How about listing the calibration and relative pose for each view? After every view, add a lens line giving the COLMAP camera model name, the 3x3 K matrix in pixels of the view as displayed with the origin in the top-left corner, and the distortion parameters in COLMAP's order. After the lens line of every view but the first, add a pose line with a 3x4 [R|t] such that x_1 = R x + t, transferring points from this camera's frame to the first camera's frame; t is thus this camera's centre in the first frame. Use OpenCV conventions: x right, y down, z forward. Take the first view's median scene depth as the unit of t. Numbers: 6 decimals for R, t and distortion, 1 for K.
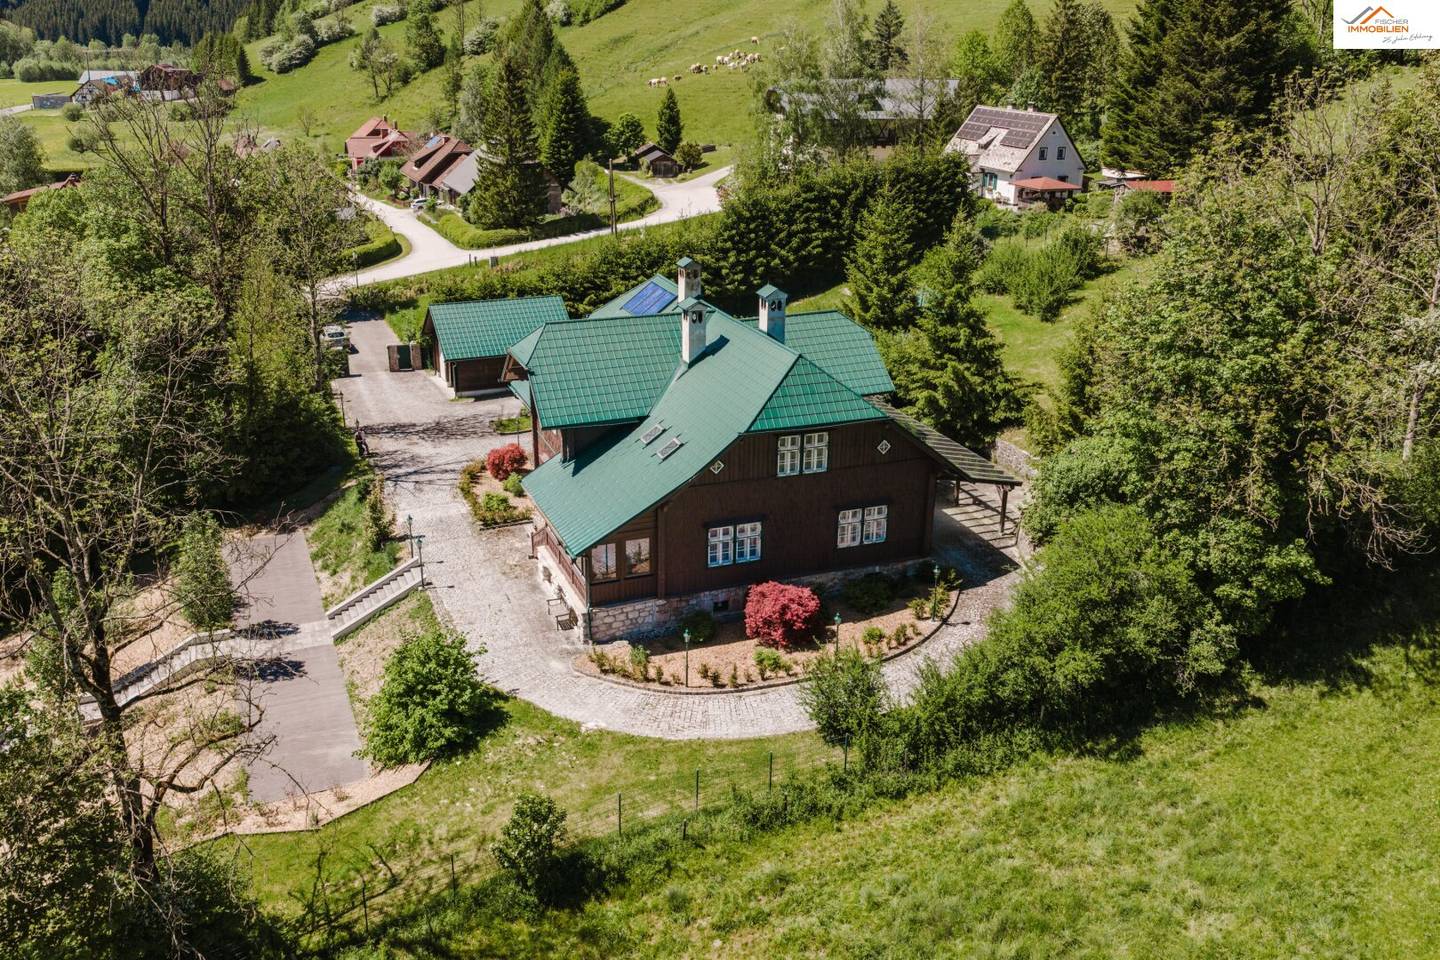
lens RADIAL K [[1243.3, 0, 720.0], [0, 1243.3, 480.0], [0, 0, 1]] dist [0.000062, -0.004934]
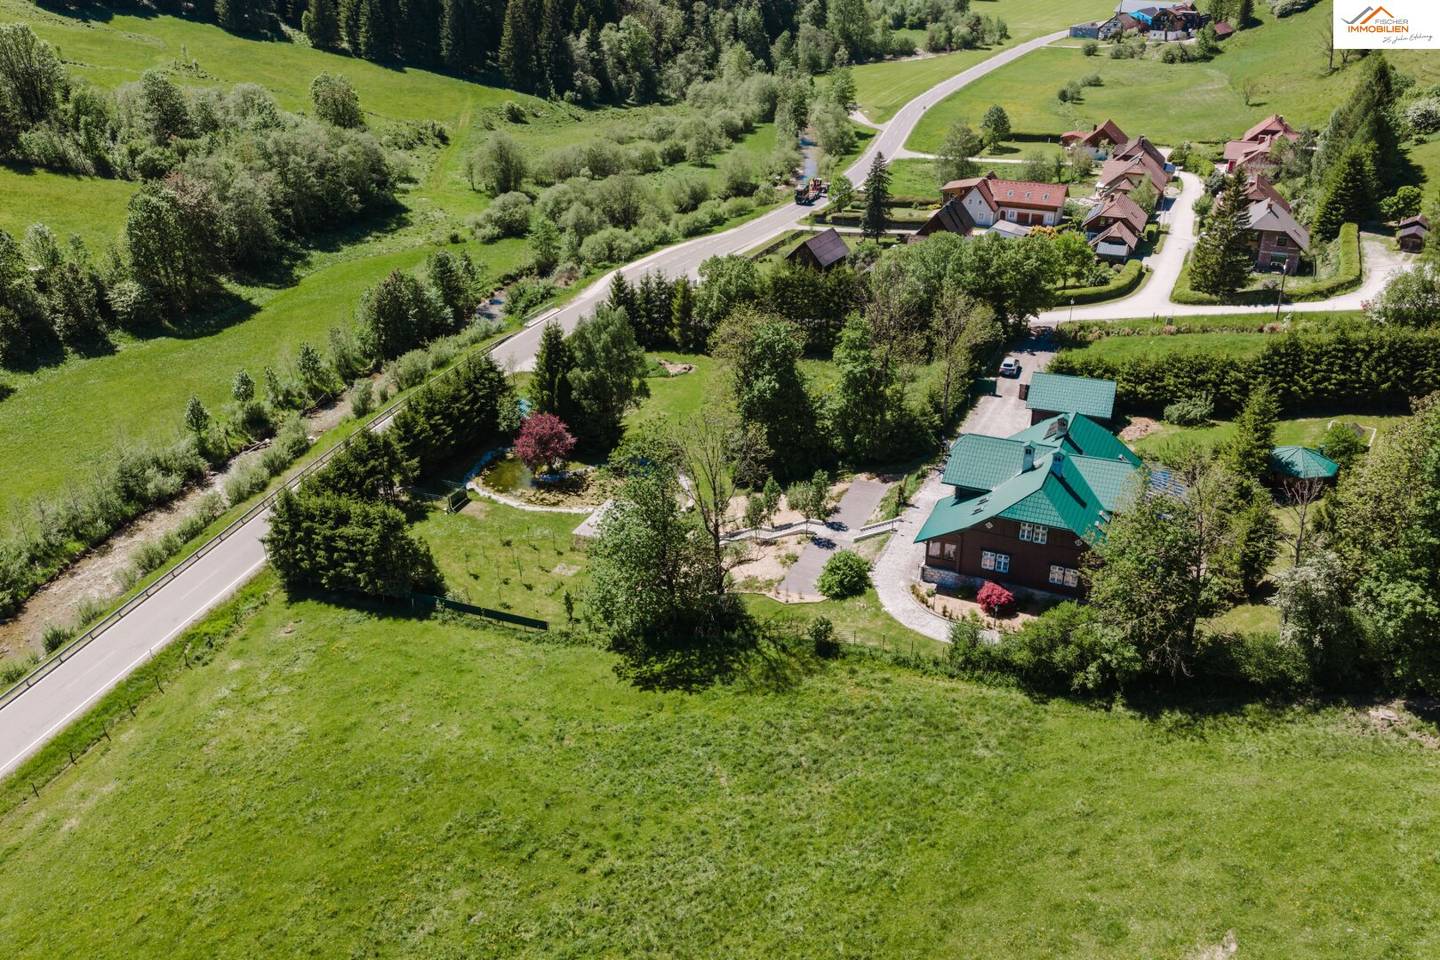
lens RADIAL K [[1243.3, 0, 720.0], [0, 1243.3, 480.0], [0, 0, 1]] dist [0.000062, -0.004934]
pose [[0.689963, 0.307858, -0.655114, 1.062711], [-0.225731, 0.951426, 0.209365, -0.432039], [0.687747, 0.003425, 0.725942, -0.913598]]
